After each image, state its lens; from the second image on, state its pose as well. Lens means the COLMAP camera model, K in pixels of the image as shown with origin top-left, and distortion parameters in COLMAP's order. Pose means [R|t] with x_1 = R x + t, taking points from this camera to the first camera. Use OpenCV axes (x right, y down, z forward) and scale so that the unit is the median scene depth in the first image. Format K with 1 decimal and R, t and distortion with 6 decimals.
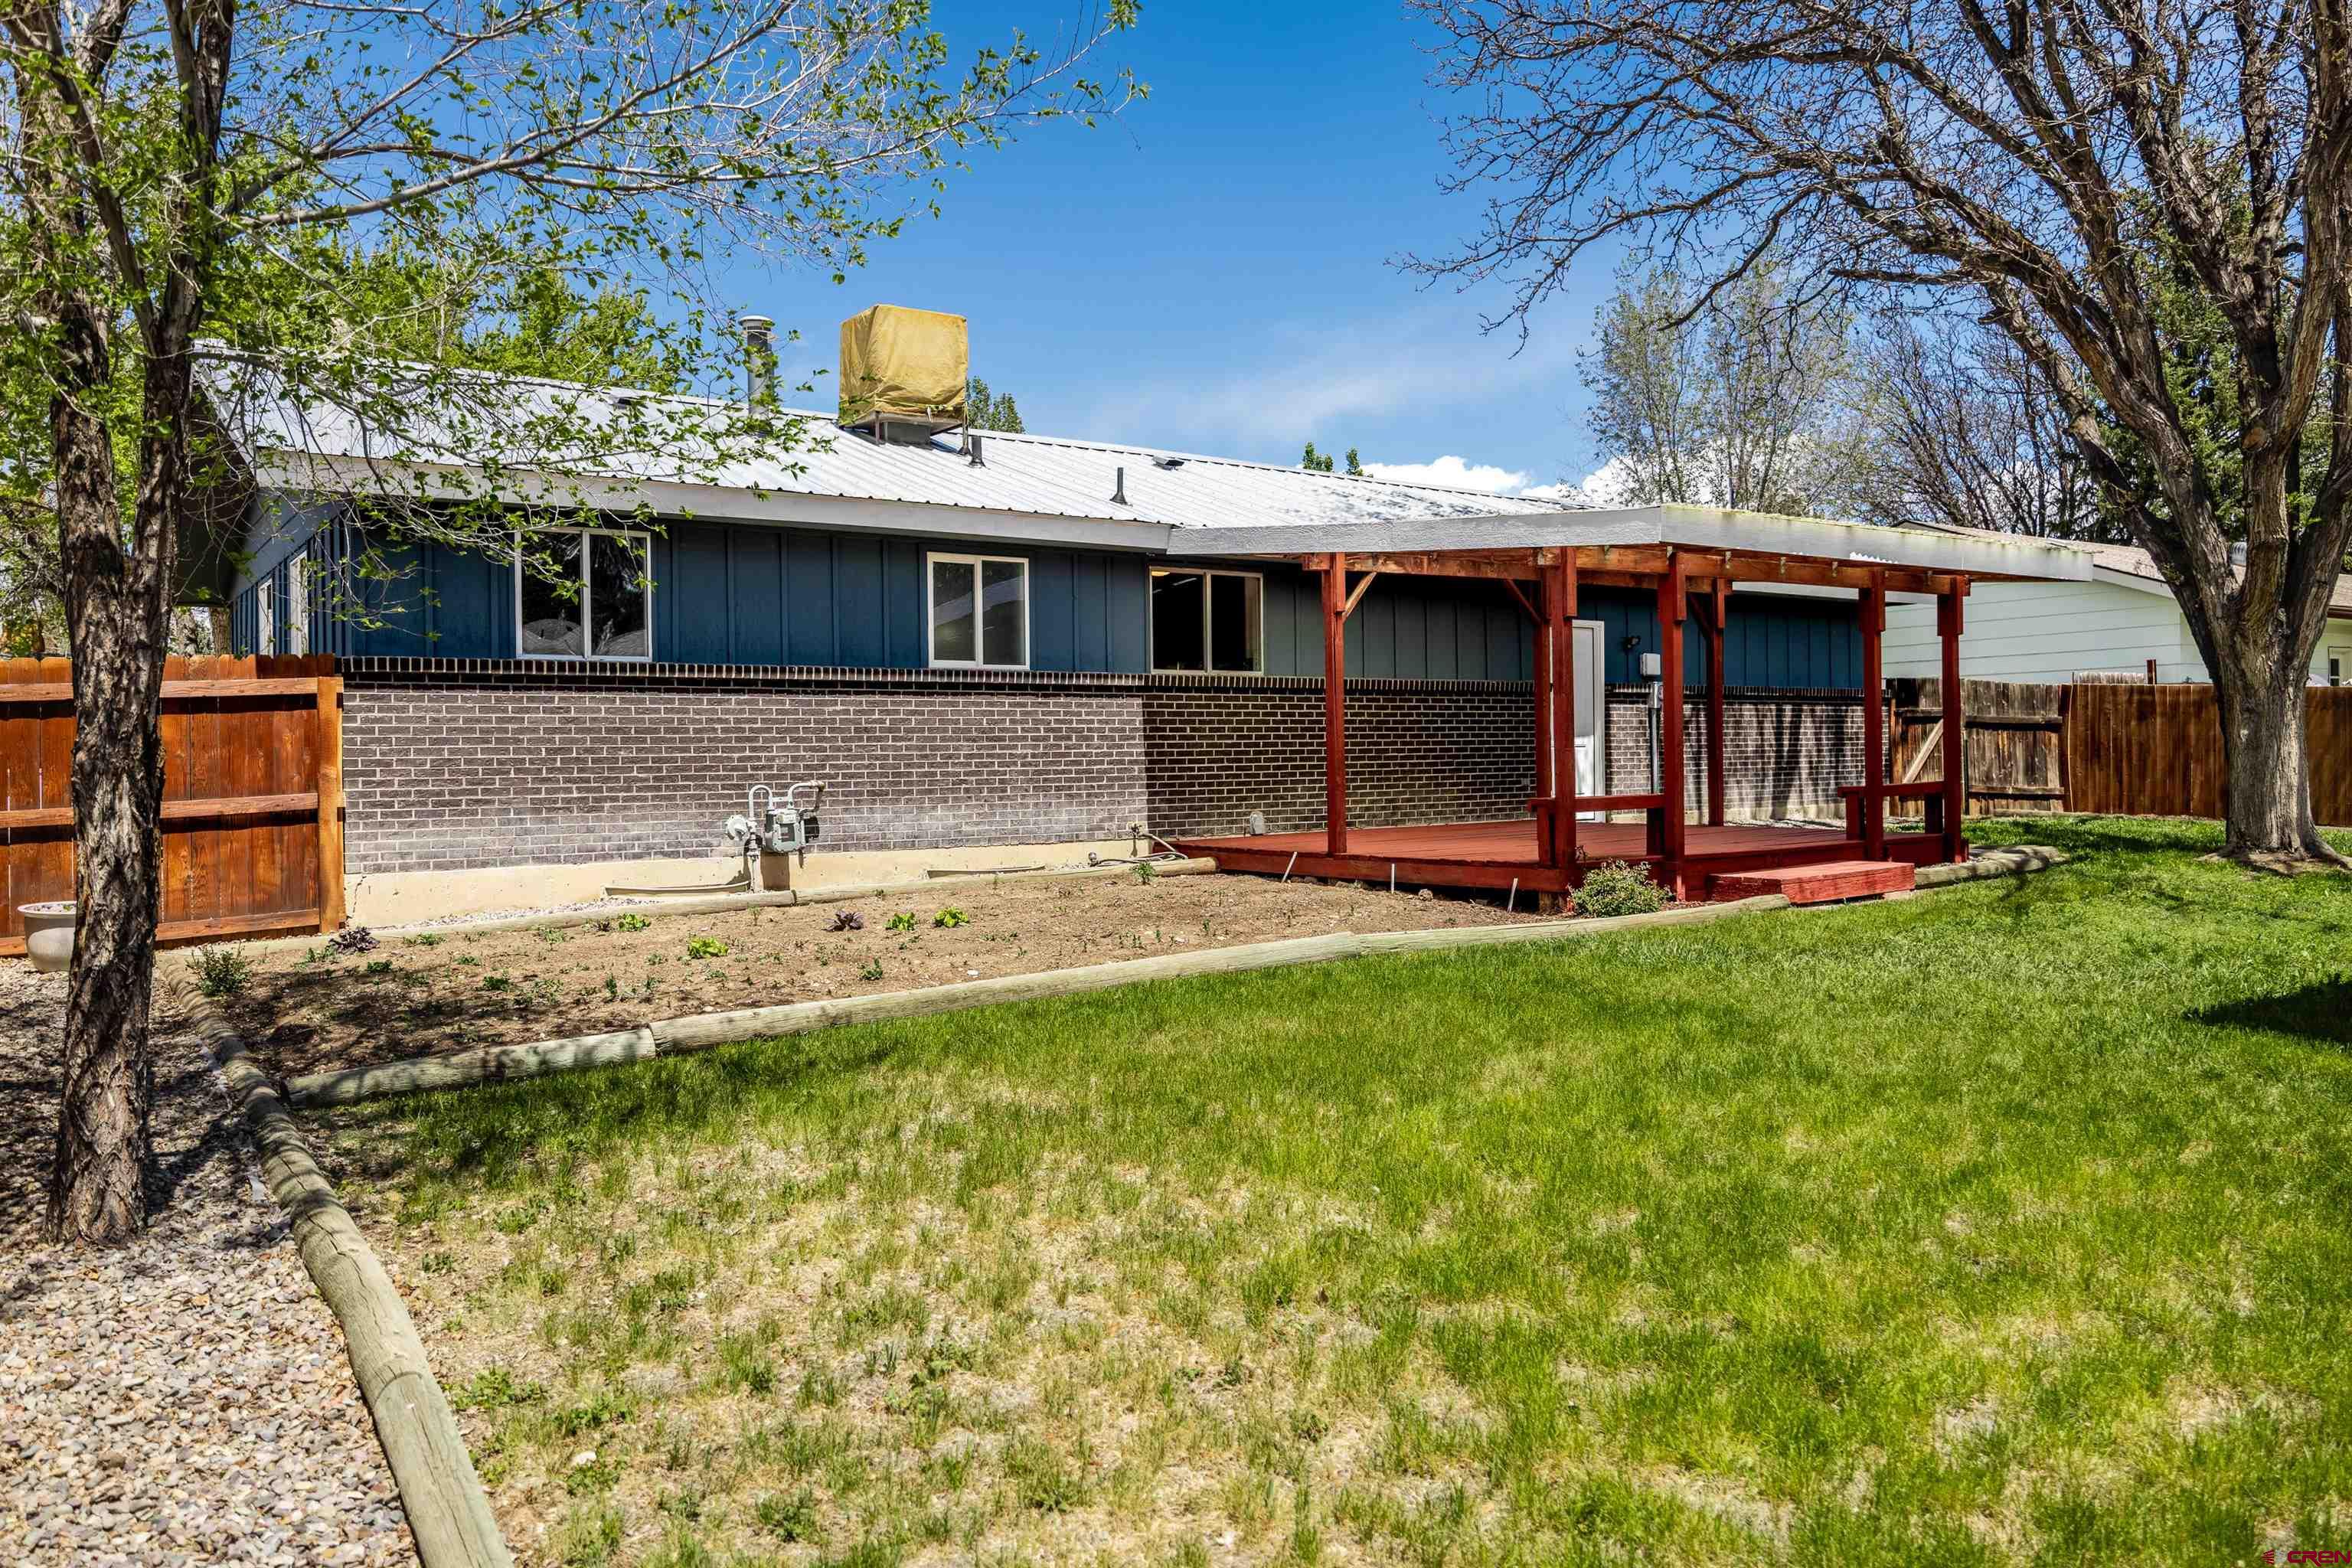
lens RADIAL K [[1679.6, 0, 1176.0], [0, 1679.6, 784.0], [0, 0, 1]] dist [0.002494, 0.000771]
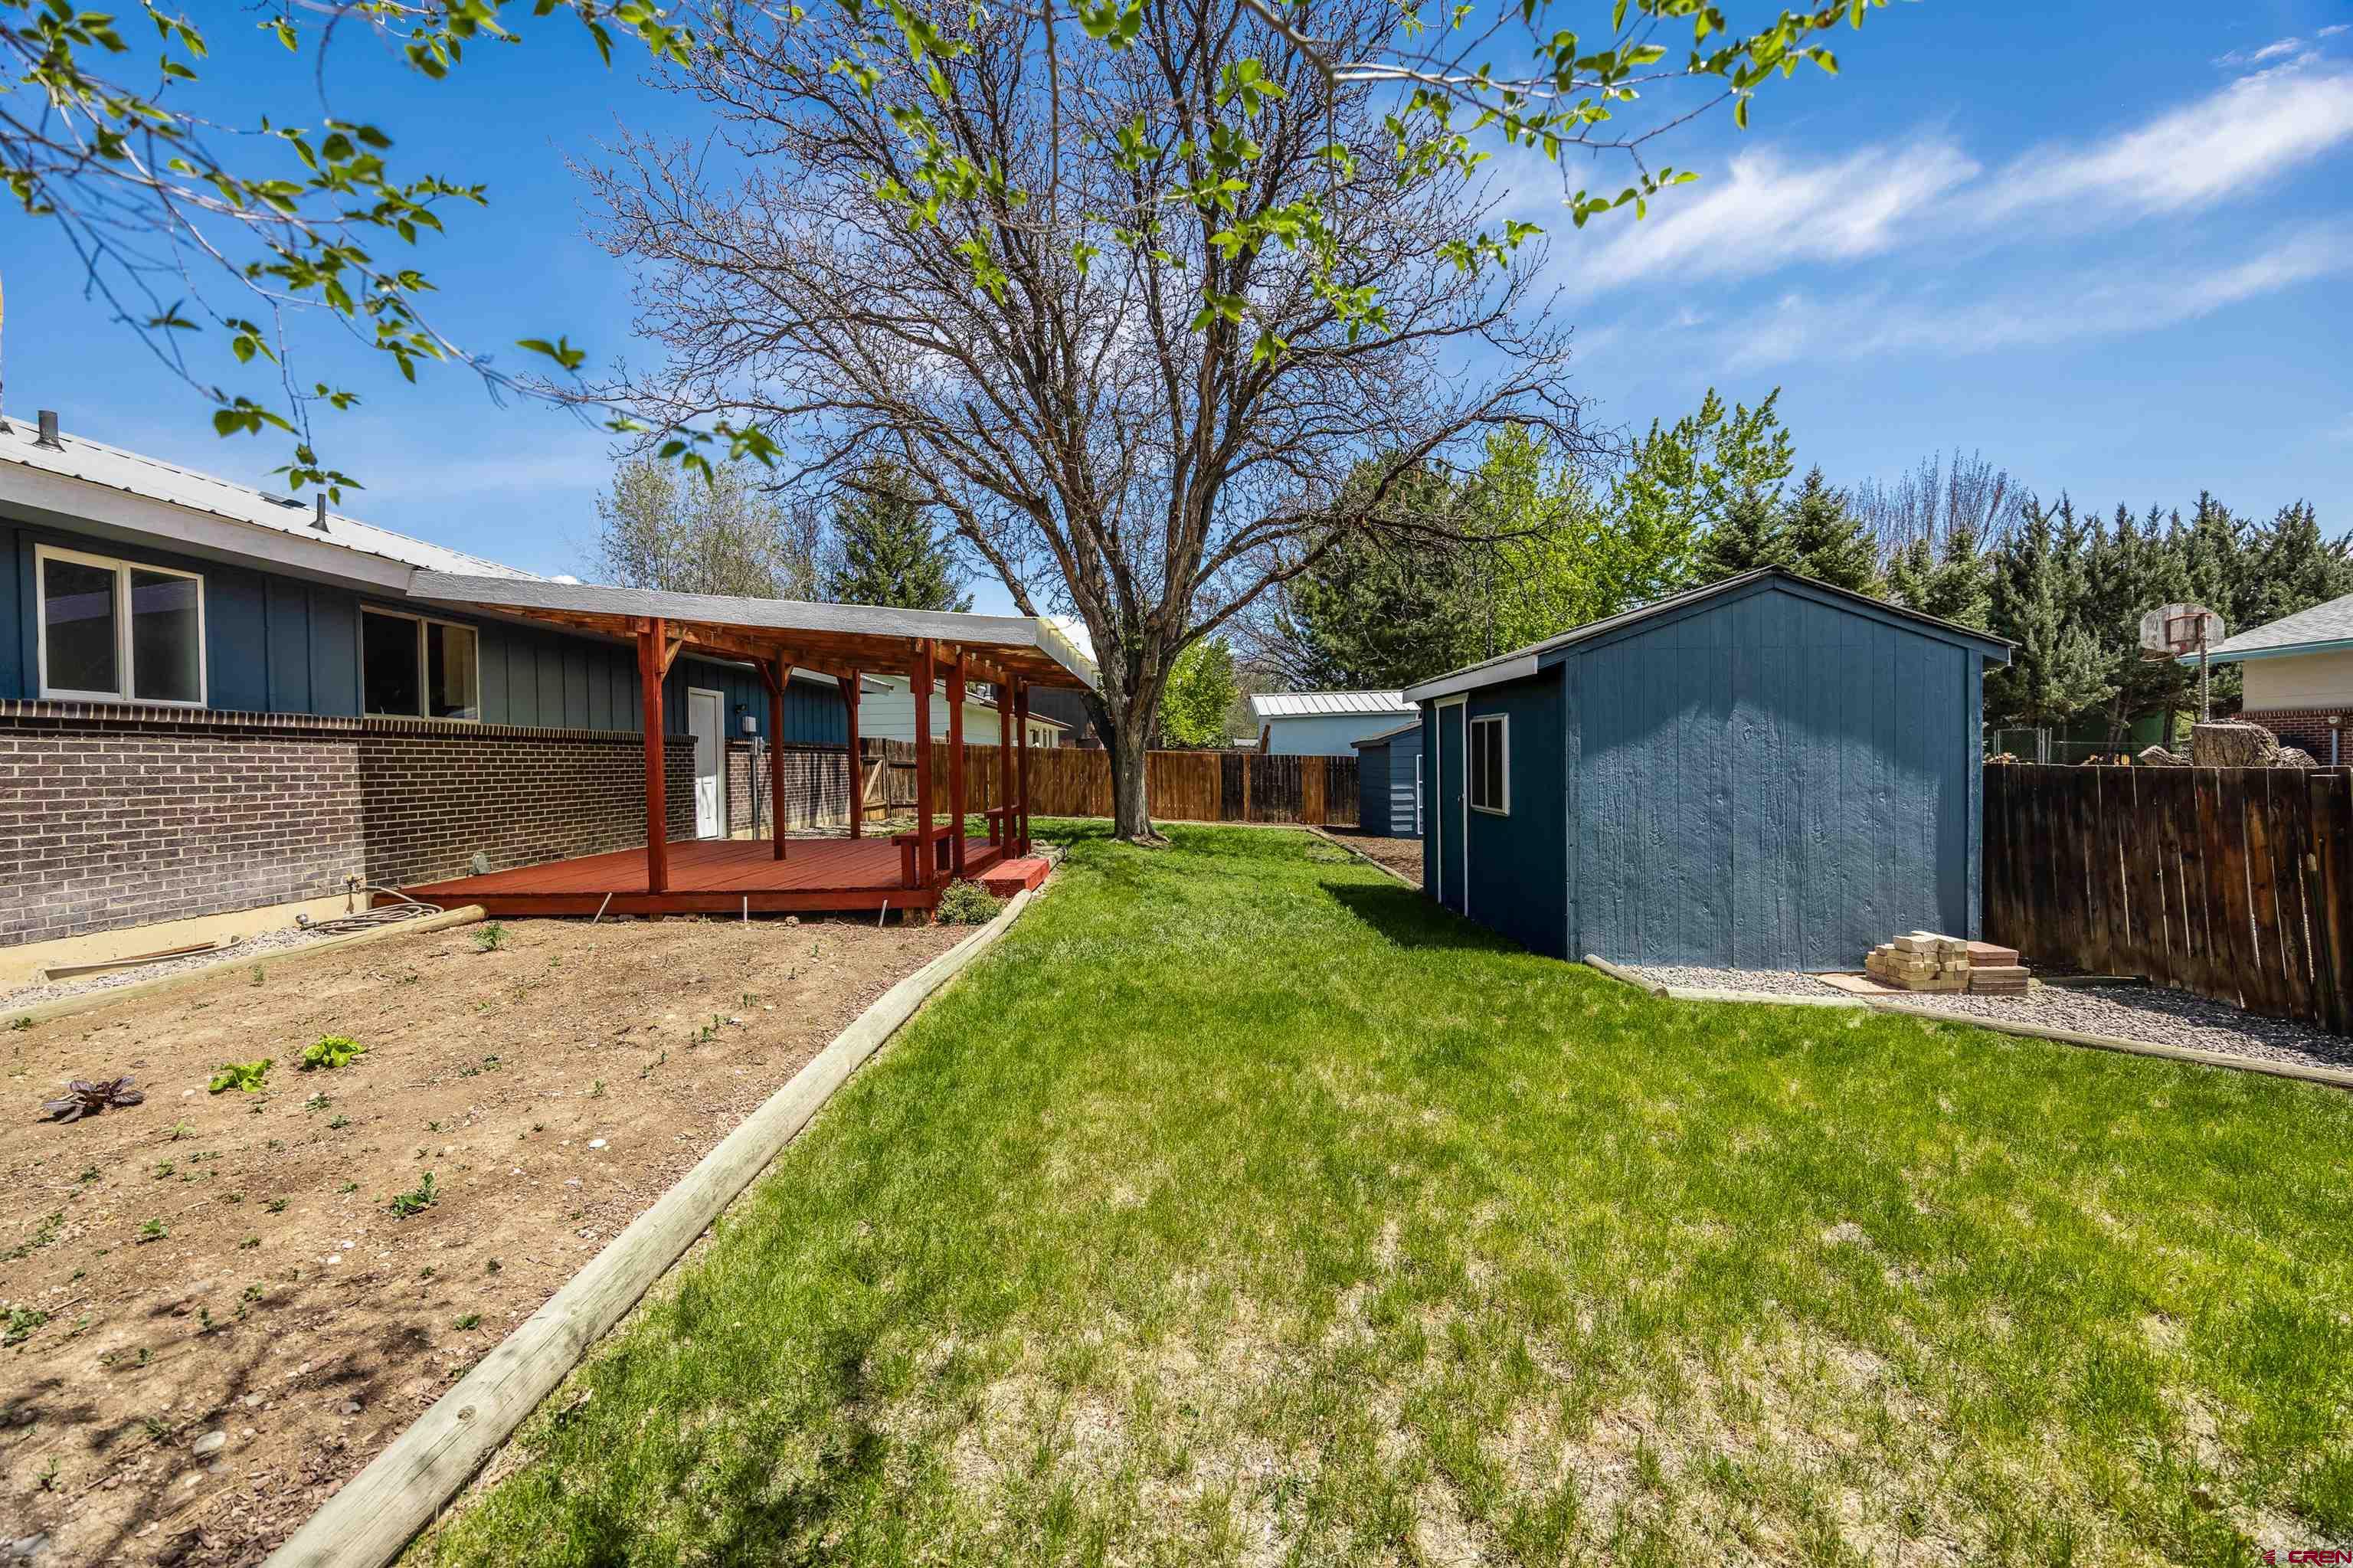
lens RADIAL K [[910.1, 0, 1176.5], [0, 910.1, 784.0], [0, 0, 1]] dist [-0.000543, -0.000229]
pose [[0.588582, -0.014127, 0.808314, -0.161102], [0.019428, 0.999806, 0.003327, -0.020709], [-0.808204, 0.013745, 0.588742, 0.321793]]
